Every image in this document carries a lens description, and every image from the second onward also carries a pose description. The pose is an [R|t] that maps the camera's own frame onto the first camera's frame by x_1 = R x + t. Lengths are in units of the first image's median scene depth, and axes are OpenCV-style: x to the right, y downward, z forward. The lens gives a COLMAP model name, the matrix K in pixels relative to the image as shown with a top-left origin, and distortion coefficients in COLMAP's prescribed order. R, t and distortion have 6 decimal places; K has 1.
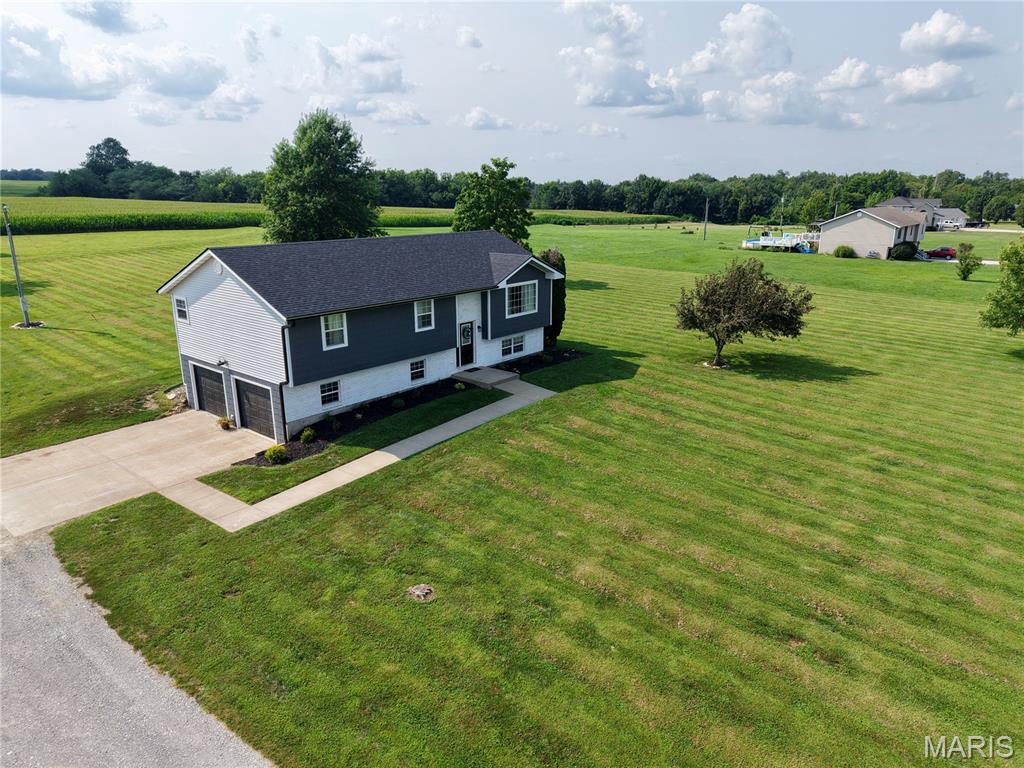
lens RADIAL K [[713.9, 0, 536.5], [0, 713.9, 361.1], [0, 0, 1]] dist [0.020233, -0.000513]
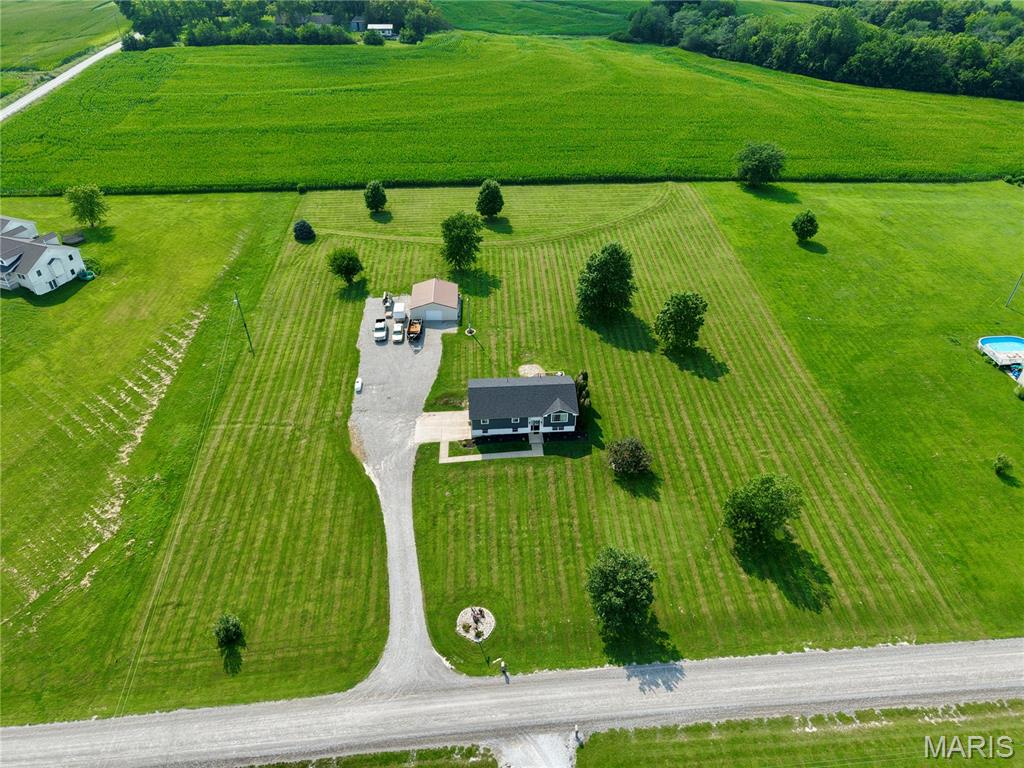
lens RADIAL K [[713.9, 0, 536.5], [0, 713.9, 361.1], [0, 0, 1]] dist [0.020233, -0.000513]
pose [[0.702388, 0.423586, -0.572036, 1.725250], [-0.212793, 0.891860, 0.399129, -1.671732], [0.679242, -0.158619, 0.716568, -1.340463]]
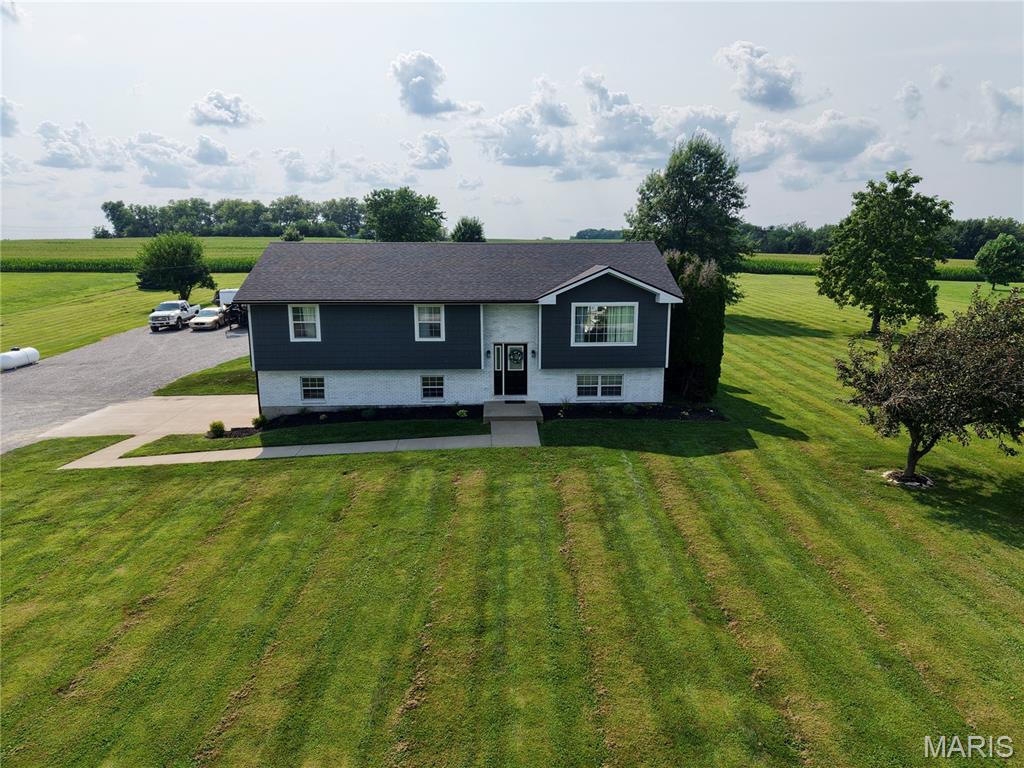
lens RADIAL K [[703.5, 0, 512.0], [0, 703.5, 384.0], [0, 0, 1]] dist [0.008320, 0.008451]
pose [[0.660065, 0.145147, -0.737052, 0.531420], [-0.178778, 0.983318, 0.033540, -0.036778], [0.729625, 0.109630, 0.675003, 0.484001]]
